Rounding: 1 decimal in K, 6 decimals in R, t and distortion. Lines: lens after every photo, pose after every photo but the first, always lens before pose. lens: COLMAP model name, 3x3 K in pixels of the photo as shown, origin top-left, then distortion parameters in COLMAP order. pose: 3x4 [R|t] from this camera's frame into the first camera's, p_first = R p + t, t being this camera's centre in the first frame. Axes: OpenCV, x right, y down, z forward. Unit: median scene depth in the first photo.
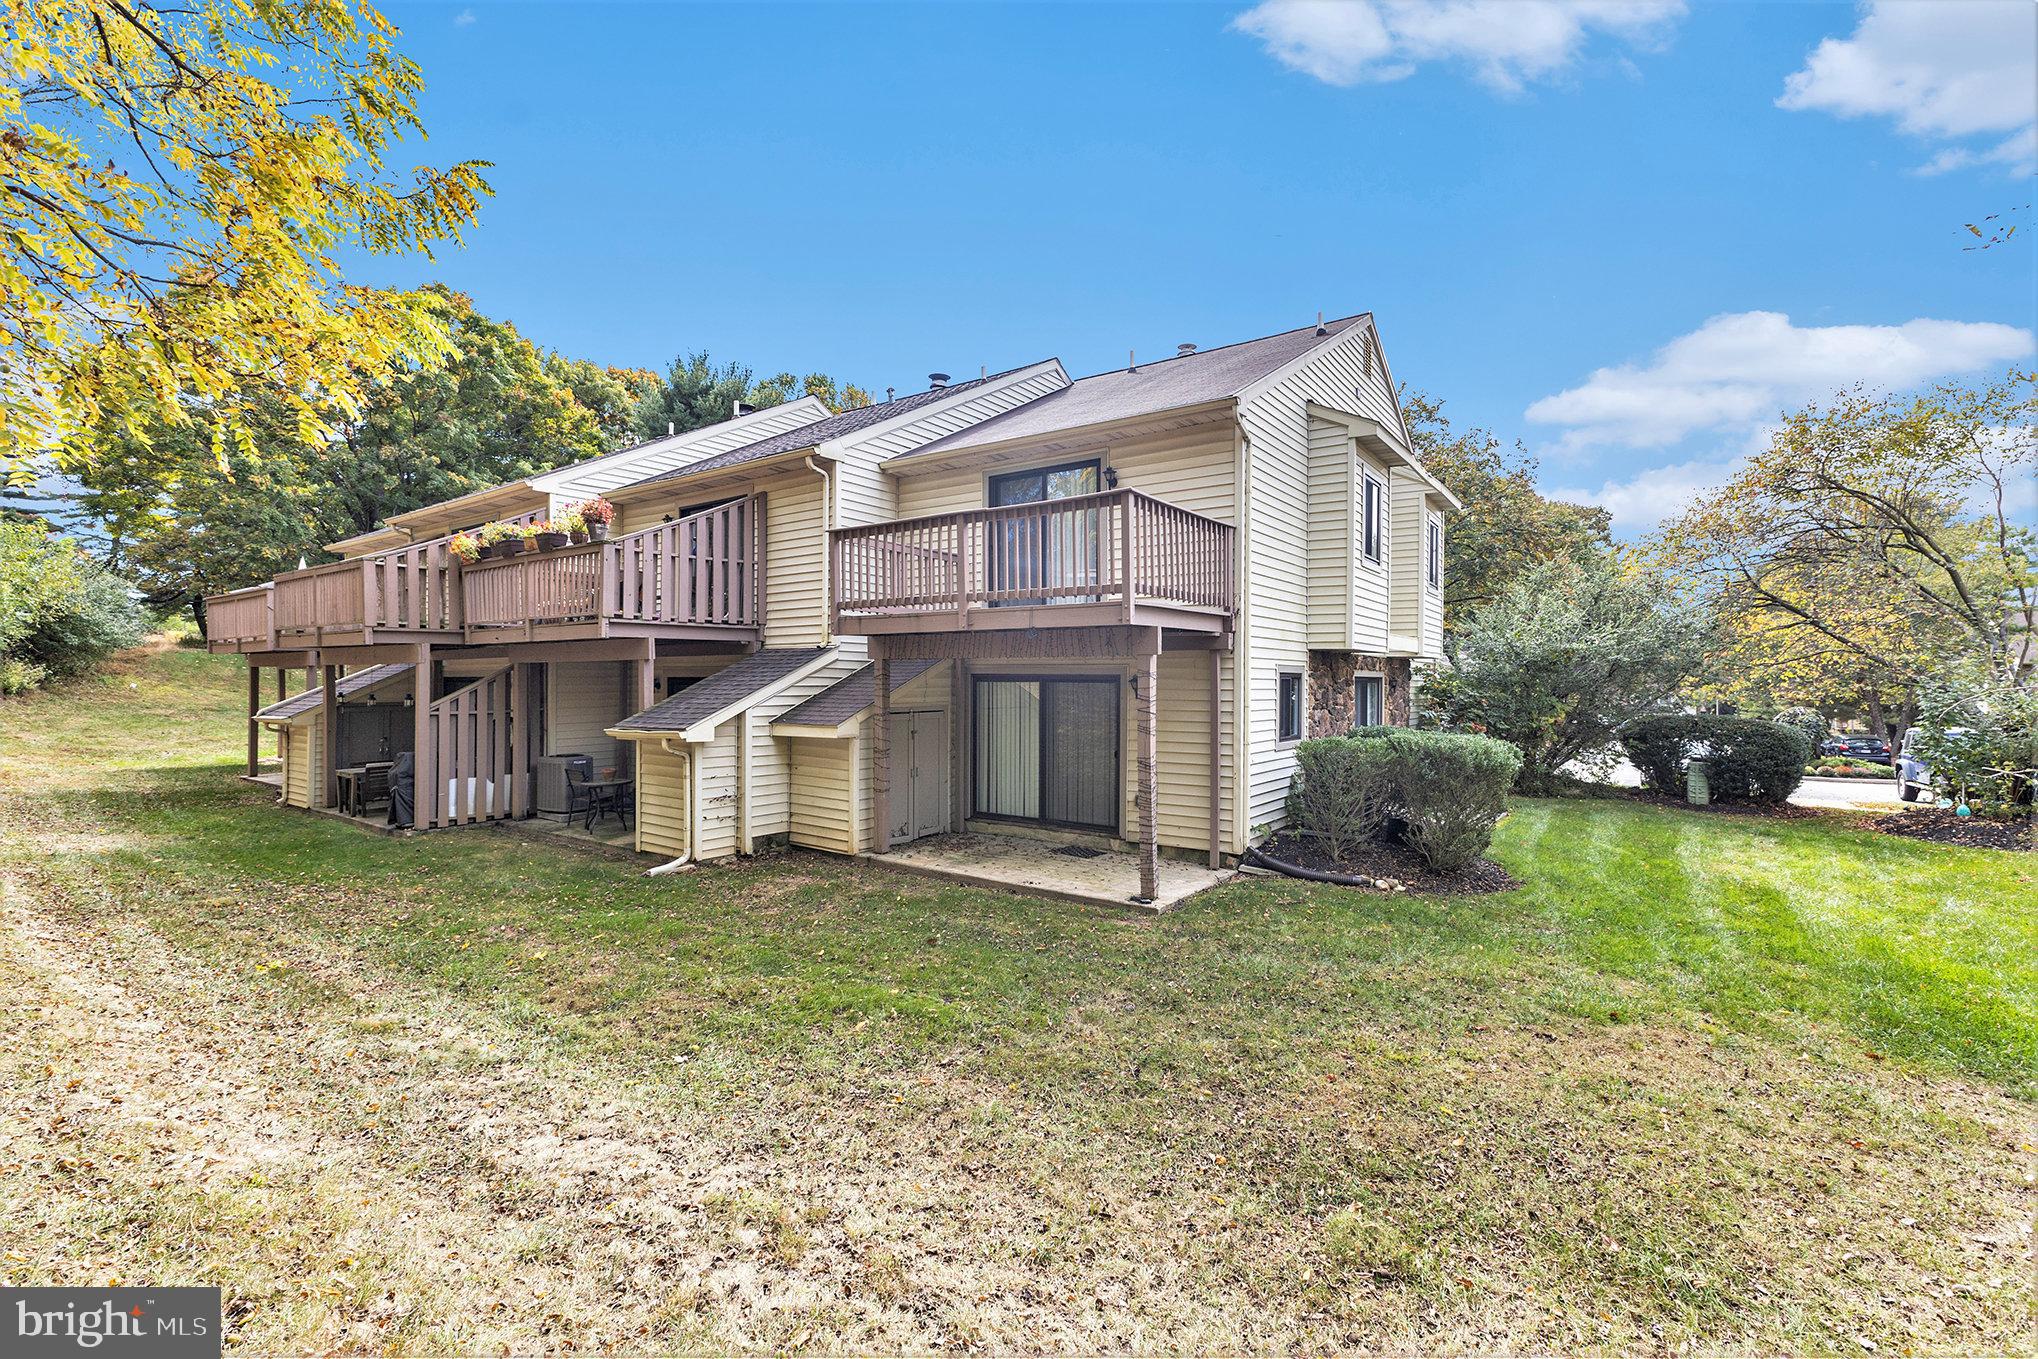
lens RADIAL K [[860.5, 0, 1010.6], [0, 860.5, 677.0], [0, 0, 1]] dist [0.000724, 0.000088]
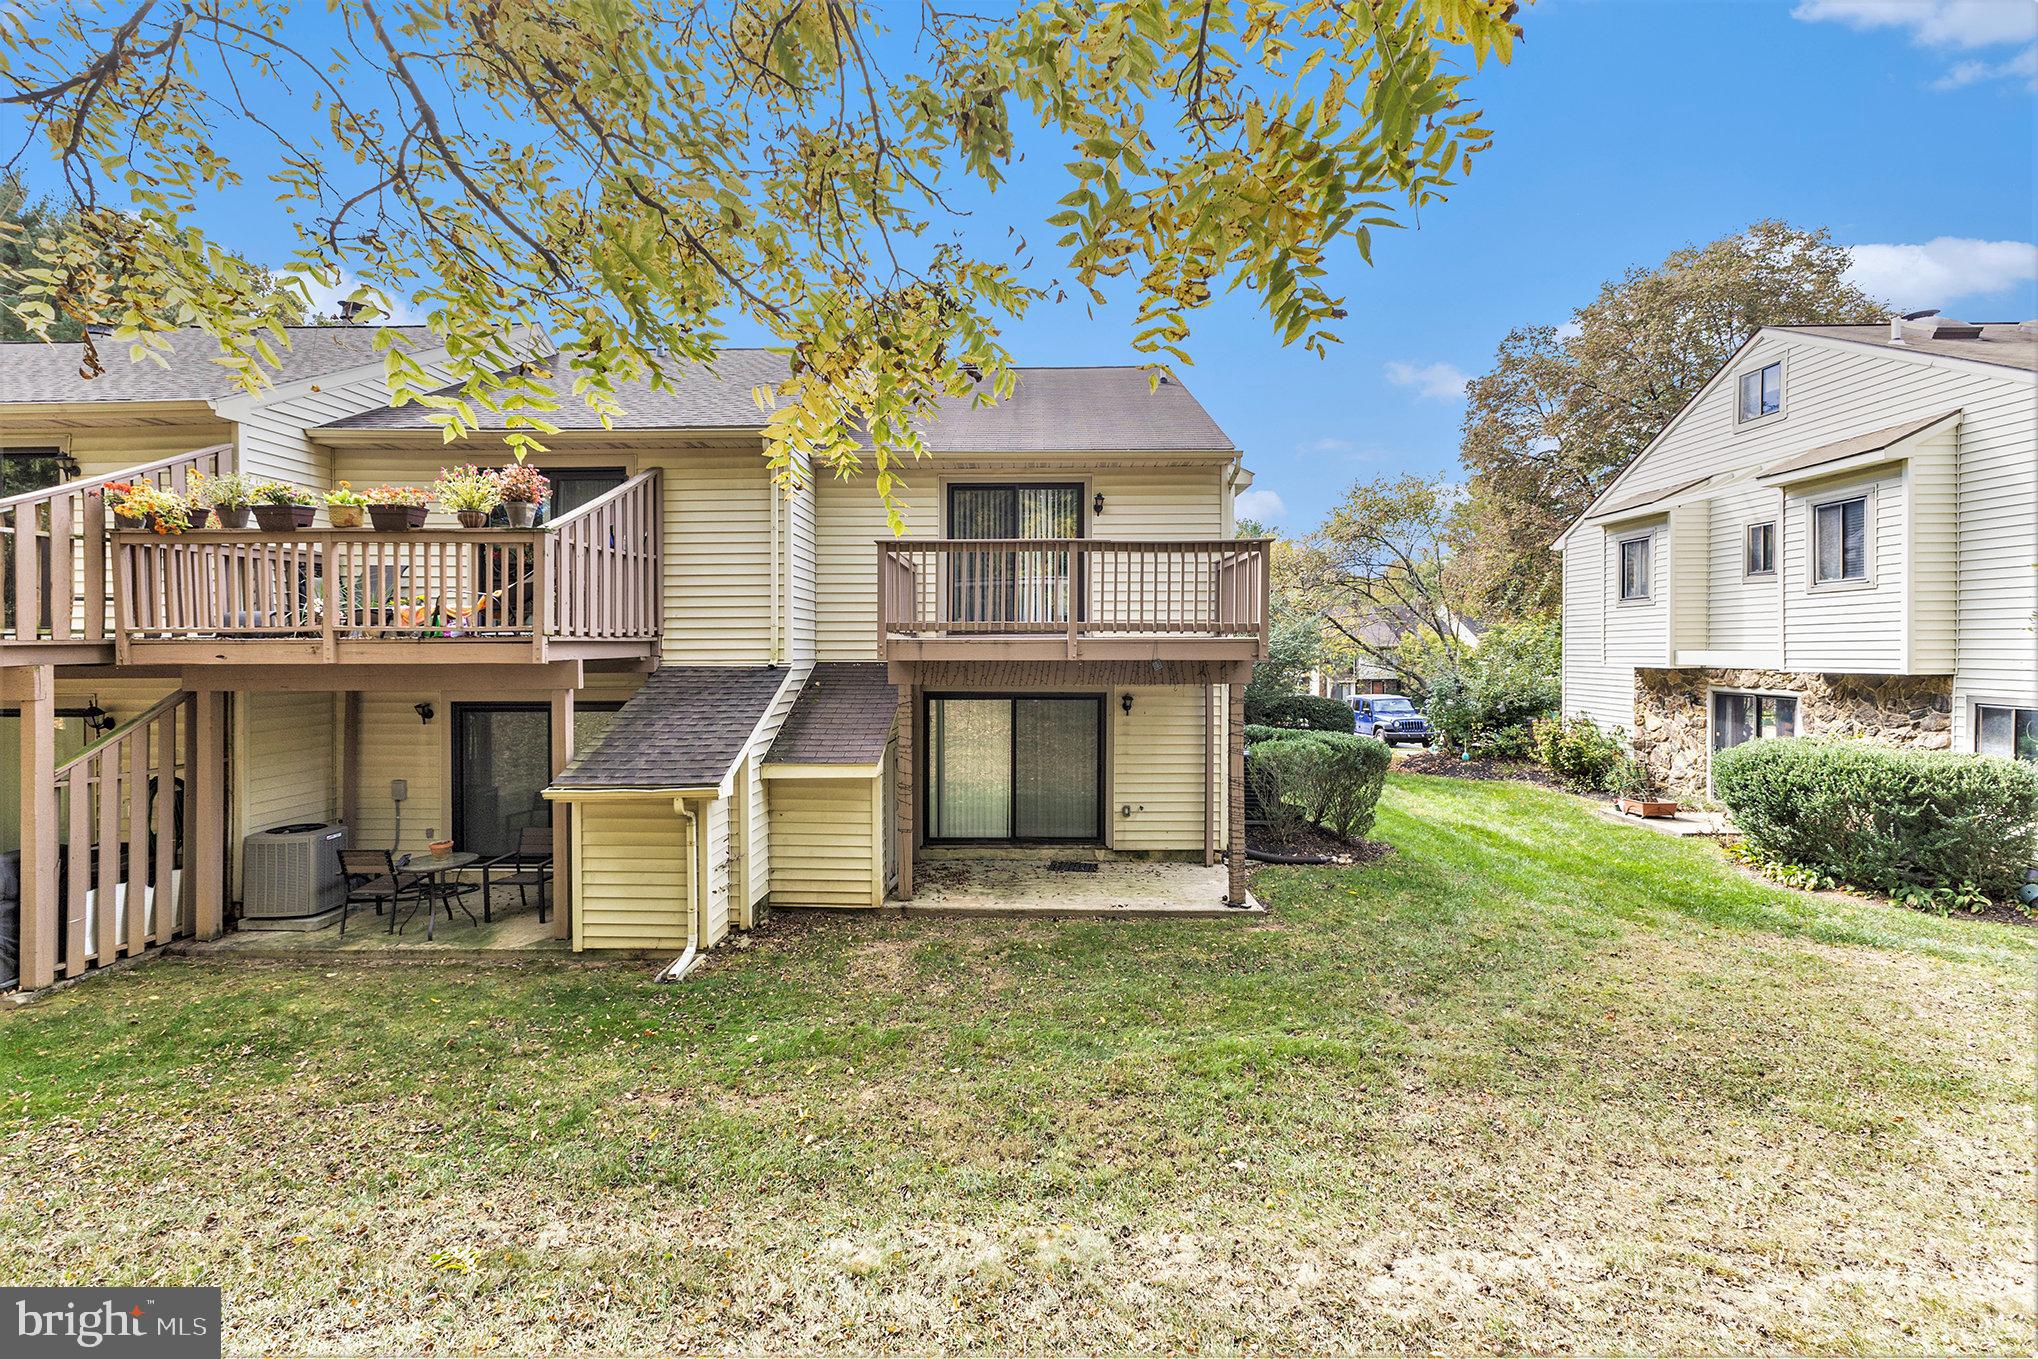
lens RADIAL K [[866.3, 0, 1004.1], [0, 866.3, 653.7], [0, 0, 1]] dist [0.001444, 0.000381]
pose [[0.829045, -0.006151, 0.559149, -0.554931], [0.002755, 0.999972, 0.006915, -0.057175], [-0.559176, -0.004193, 0.829039, 0.186786]]
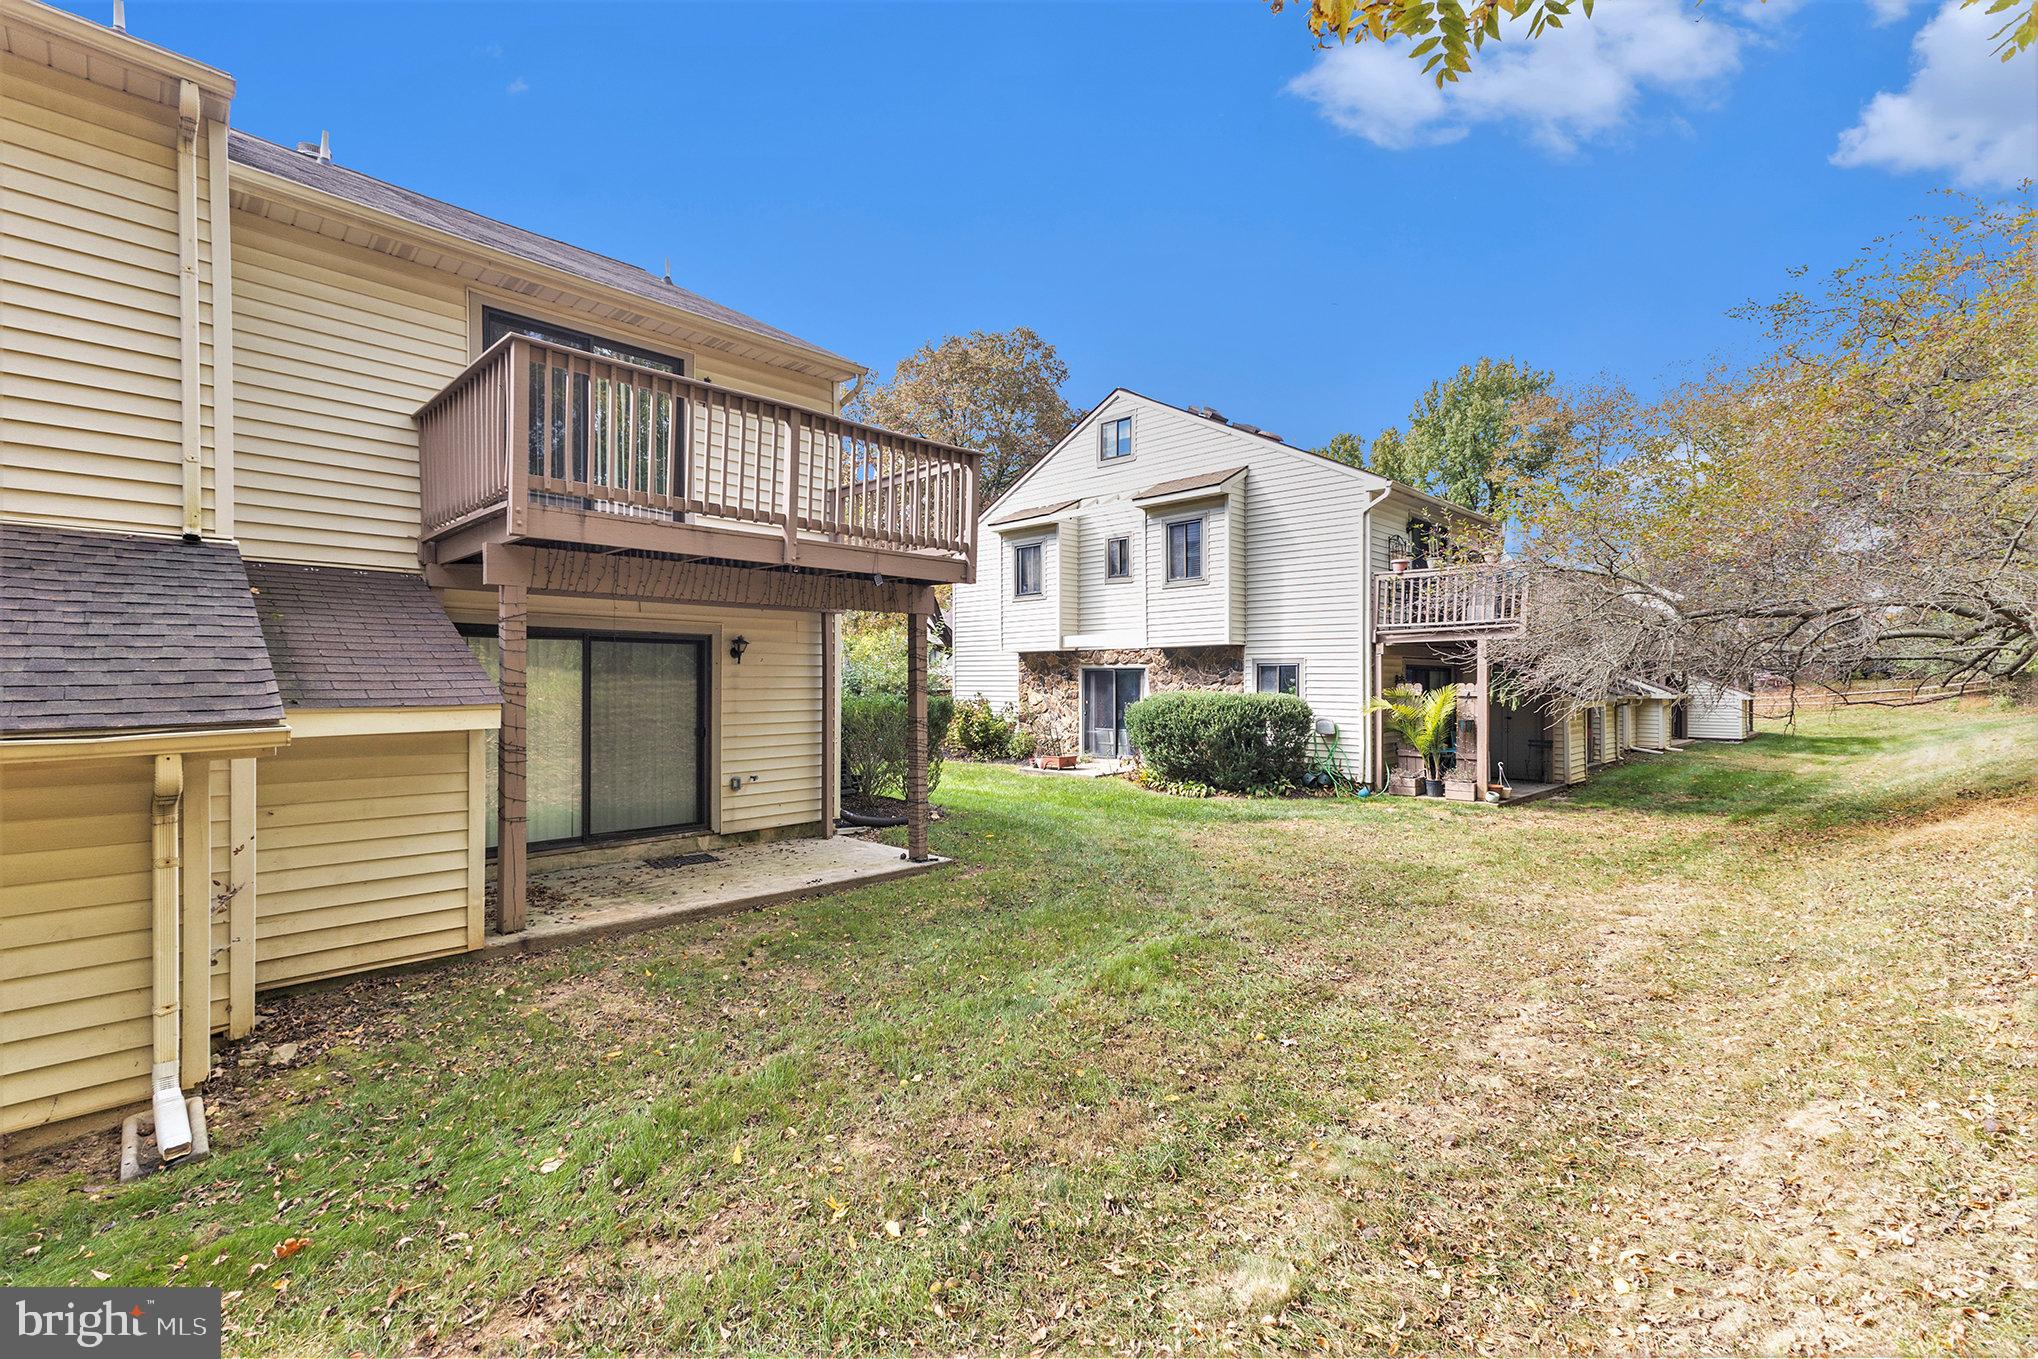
lens RADIAL K [[897.6, 0, 1006.7], [0, 897.6, 679.9], [0, 0, 1]] dist [0.011165, 0.000404]
pose [[0.156345, 0.000111, 0.987703, -0.664171], [-0.001957, 0.999998, 0.000197, 0.038484], [-0.987701, -0.001964, 0.156345, 0.572638]]
